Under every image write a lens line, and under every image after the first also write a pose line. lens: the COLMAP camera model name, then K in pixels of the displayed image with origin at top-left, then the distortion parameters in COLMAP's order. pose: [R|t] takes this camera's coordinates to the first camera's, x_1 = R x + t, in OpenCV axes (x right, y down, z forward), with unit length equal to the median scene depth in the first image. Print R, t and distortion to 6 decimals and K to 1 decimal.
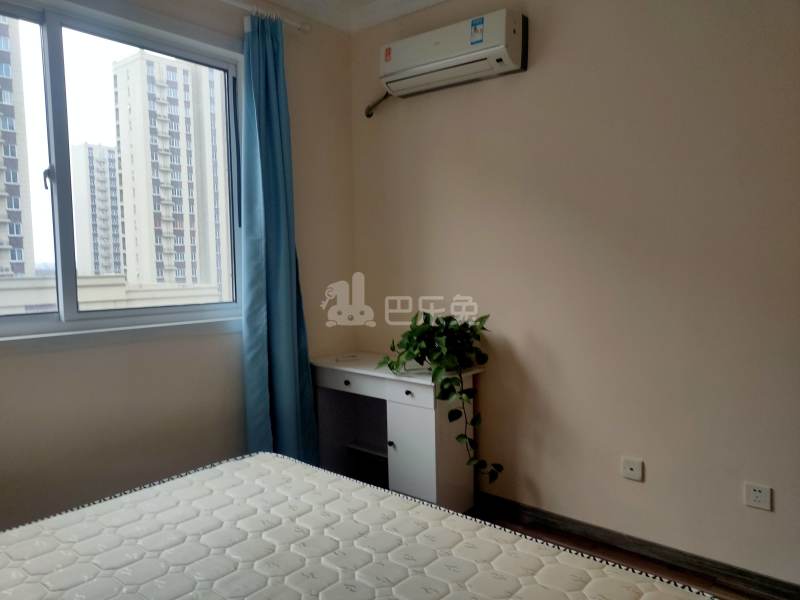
lens RADIAL K [[611.5, 0, 399.6], [0, 611.5, 303.6], [0, 0, 1]] dist [0.030233, 0.005511]
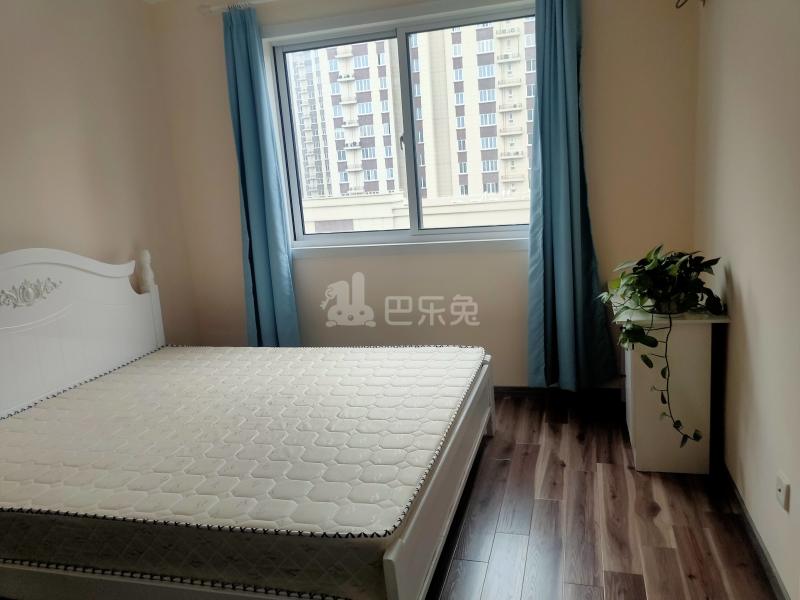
lens RADIAL K [[611.5, 0, 401.7], [0, 611.5, 297.7], [0, 0, 1]] dist [0.030233, 0.005511]
pose [[0.416086, 0.143190, -0.897980, 0.848362], [0.001337, 0.987427, 0.158072, -0.060699], [0.909324, -0.066972, 0.410663, 0.342873]]
